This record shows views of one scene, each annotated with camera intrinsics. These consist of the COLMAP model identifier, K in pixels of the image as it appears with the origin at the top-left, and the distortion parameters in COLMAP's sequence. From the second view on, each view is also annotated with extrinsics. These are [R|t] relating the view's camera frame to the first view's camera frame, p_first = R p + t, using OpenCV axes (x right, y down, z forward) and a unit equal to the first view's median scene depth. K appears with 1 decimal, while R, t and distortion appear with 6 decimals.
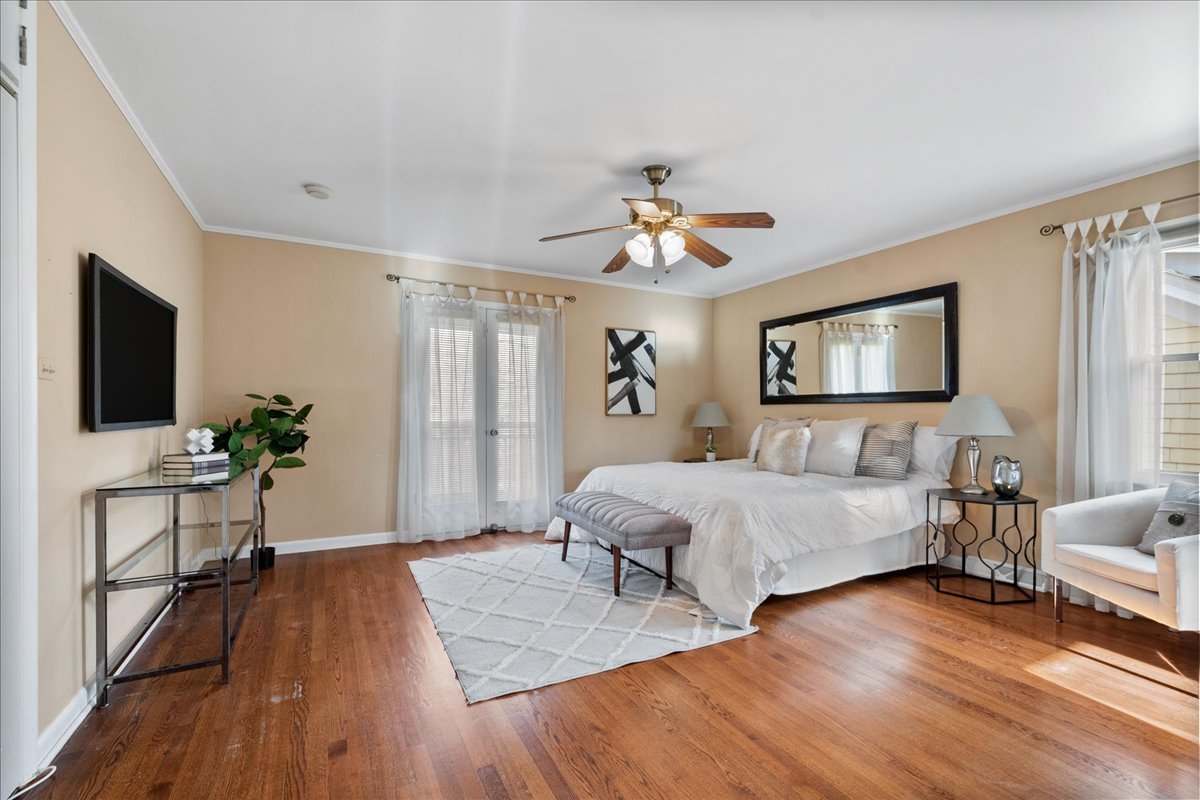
lens RADIAL K [[528.9, 0, 609.2], [0, 528.9, 409.3], [0, 0, 1]] dist [0.004414, -0.000160]
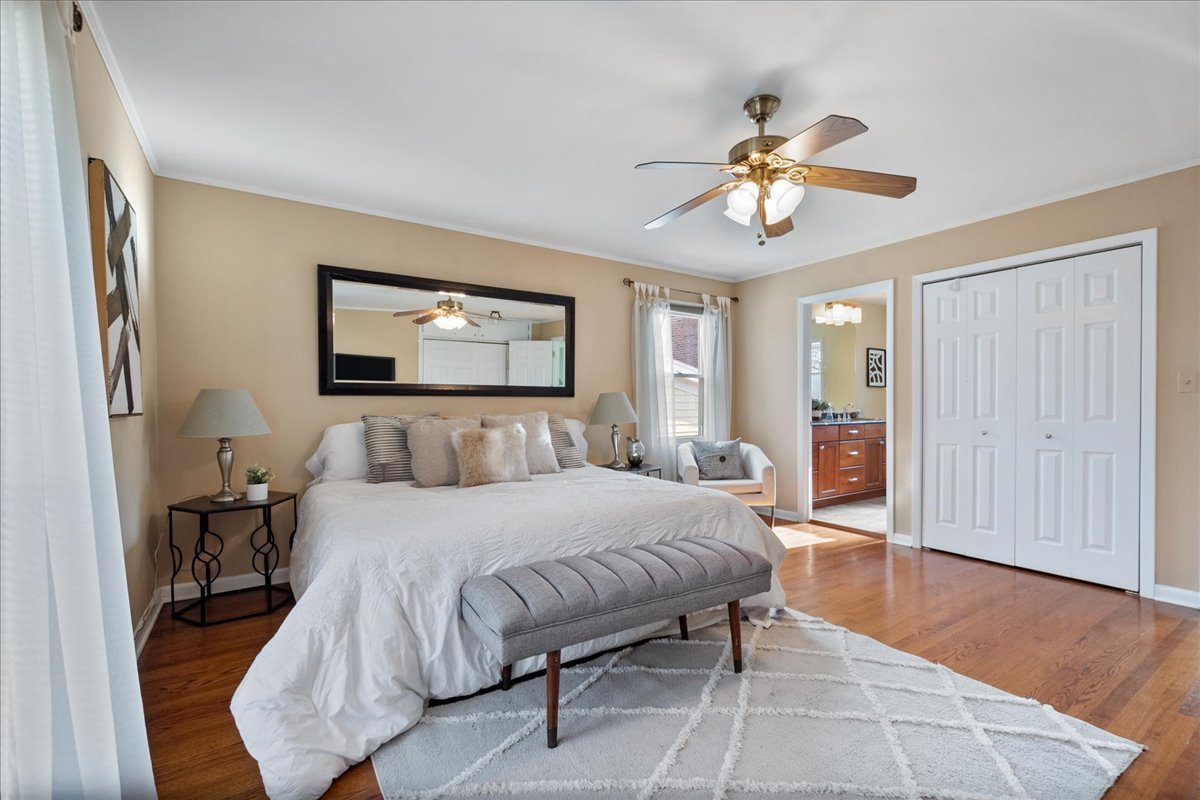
lens RADIAL K [[528.9, 0, 609.2], [0, 528.9, 409.3], [0, 0, 1]] dist [0.004414, -0.000160]
pose [[-0.103965, -0.010554, 0.994525, -0.591397], [-0.001164, 0.999944, 0.010490, 0.000704], [-0.994580, -0.000067, -0.103971, 1.131891]]
